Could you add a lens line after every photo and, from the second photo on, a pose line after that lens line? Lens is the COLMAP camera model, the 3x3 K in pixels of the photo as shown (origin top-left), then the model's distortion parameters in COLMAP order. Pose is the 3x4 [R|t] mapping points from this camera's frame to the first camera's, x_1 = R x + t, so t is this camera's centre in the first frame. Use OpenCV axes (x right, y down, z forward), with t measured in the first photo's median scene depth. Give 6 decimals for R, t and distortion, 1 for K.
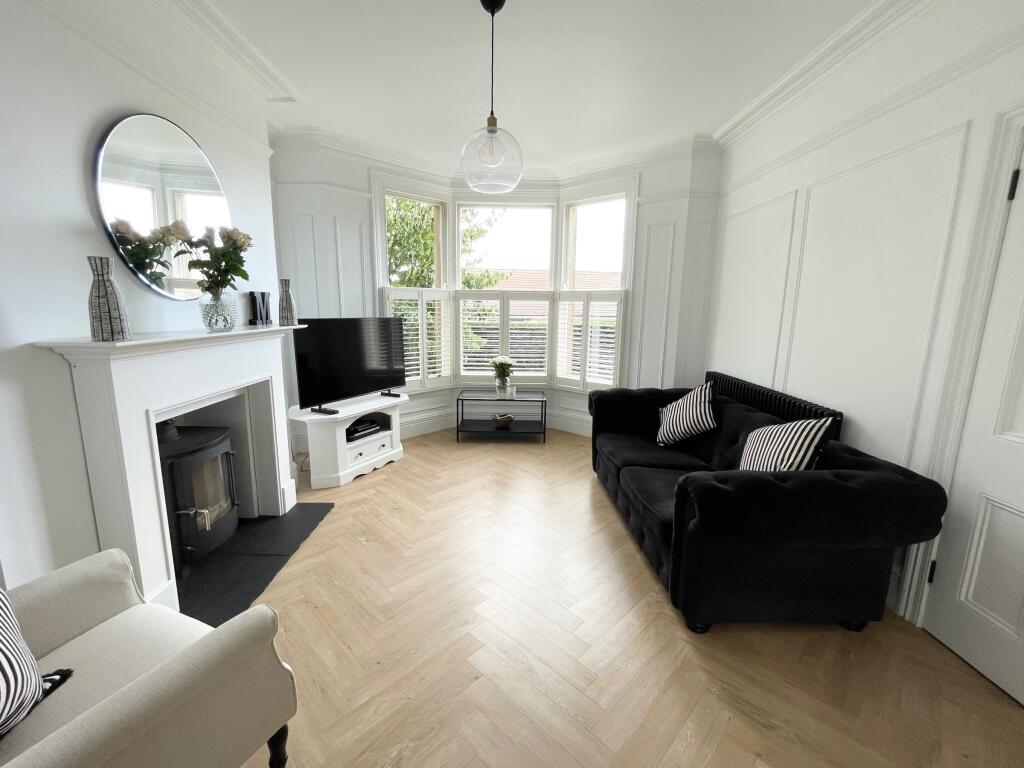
lens RADIAL K [[440.8, 0, 512.0], [0, 440.8, 384.0], [0, 0, 1]] dist [0.002003, 0.000390]
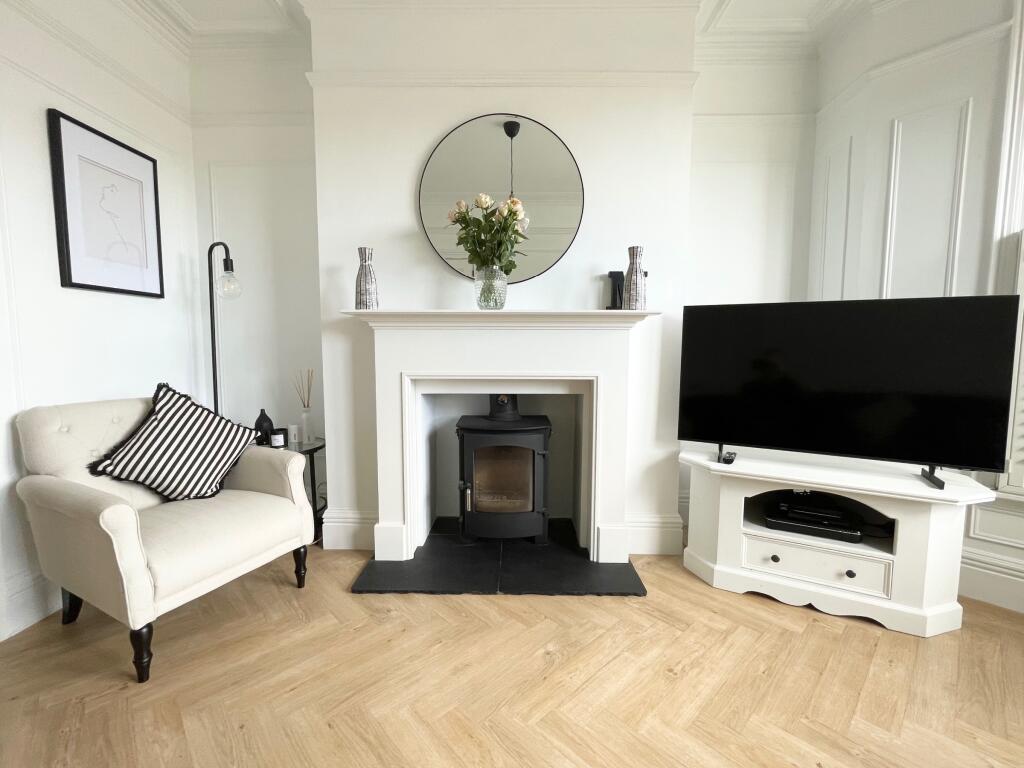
lens RADIAL K [[440.8, 0, 512.0], [0, 440.8, 384.0], [0, 0, 1]] dist [0.002003, 0.000390]
pose [[-0.036739, 0.066459, -0.997113, 0.187200], [-0.180837, 0.980871, 0.072039, -0.026914], [0.982827, 0.182962, -0.024018, 0.702746]]
